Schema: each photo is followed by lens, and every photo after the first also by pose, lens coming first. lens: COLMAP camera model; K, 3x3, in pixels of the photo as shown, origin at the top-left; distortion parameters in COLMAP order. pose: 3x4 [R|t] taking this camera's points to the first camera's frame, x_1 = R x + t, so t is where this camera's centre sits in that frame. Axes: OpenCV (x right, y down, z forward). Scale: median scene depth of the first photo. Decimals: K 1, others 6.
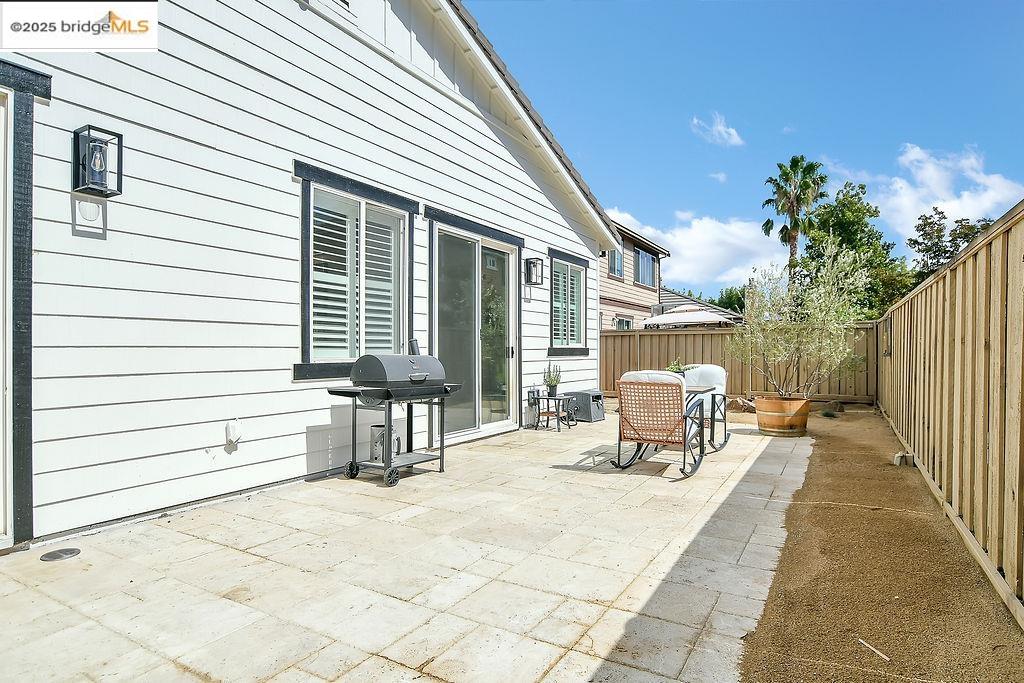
lens RADIAL K [[560.5, 0, 516.1], [0, 560.5, 345.9], [0, 0, 1]] dist [-0.020239, 0.003425]
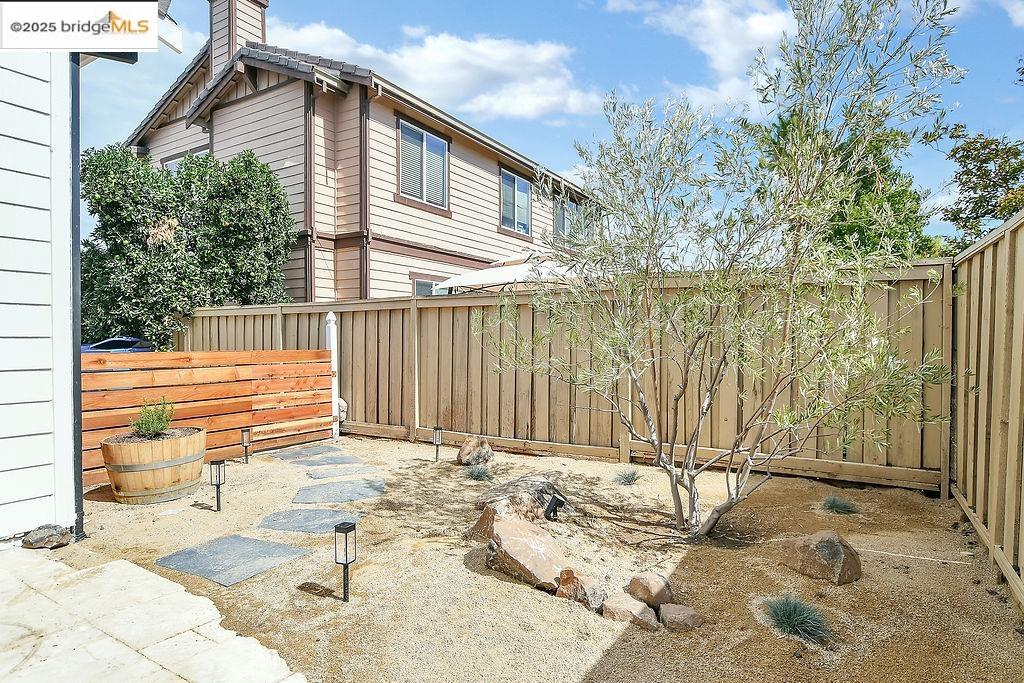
lens RADIAL K [[560.5, 0, 513.6], [0, 560.5, 343.4], [0, 0, 1]] dist [-0.020239, 0.003425]
pose [[0.999804, -0.003218, -0.019537, 0.298294], [0.003468, 0.999913, 0.012748, 0.003943], [0.019494, -0.012814, 0.999728, 0.507100]]
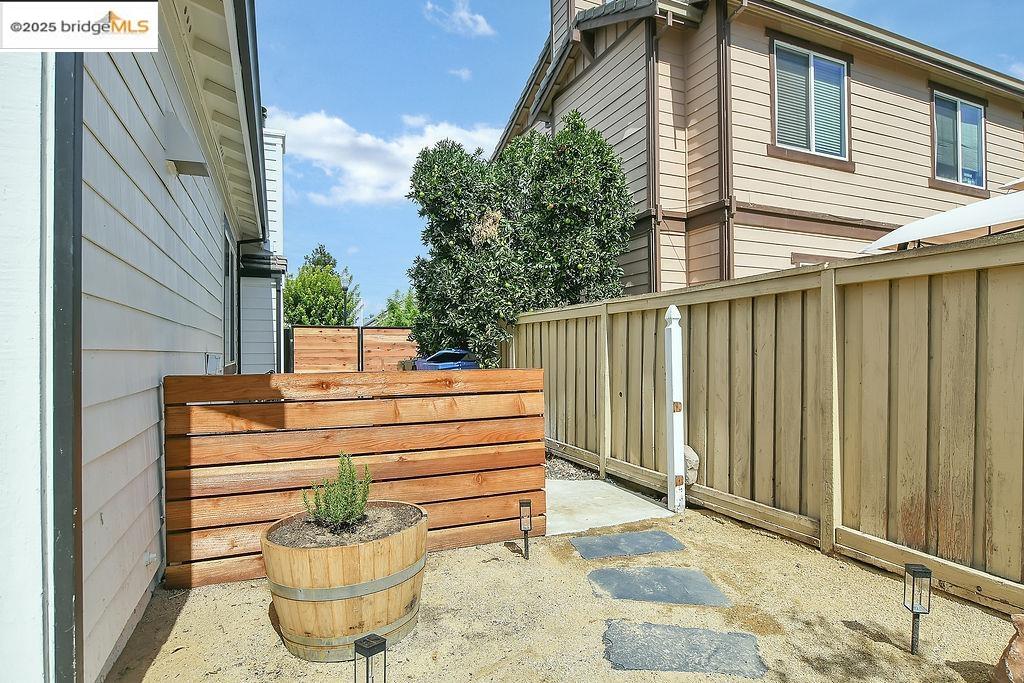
lens RADIAL K [[560.5, 0, 536.3], [0, 560.5, 354.1], [0, 0, 1]] dist [-0.020239, 0.003425]
pose [[0.821789, -0.007317, -0.569744, 0.239436], [0.013532, 0.999886, 0.006676, 0.005478], [0.569631, -0.013196, 0.821795, 0.707500]]
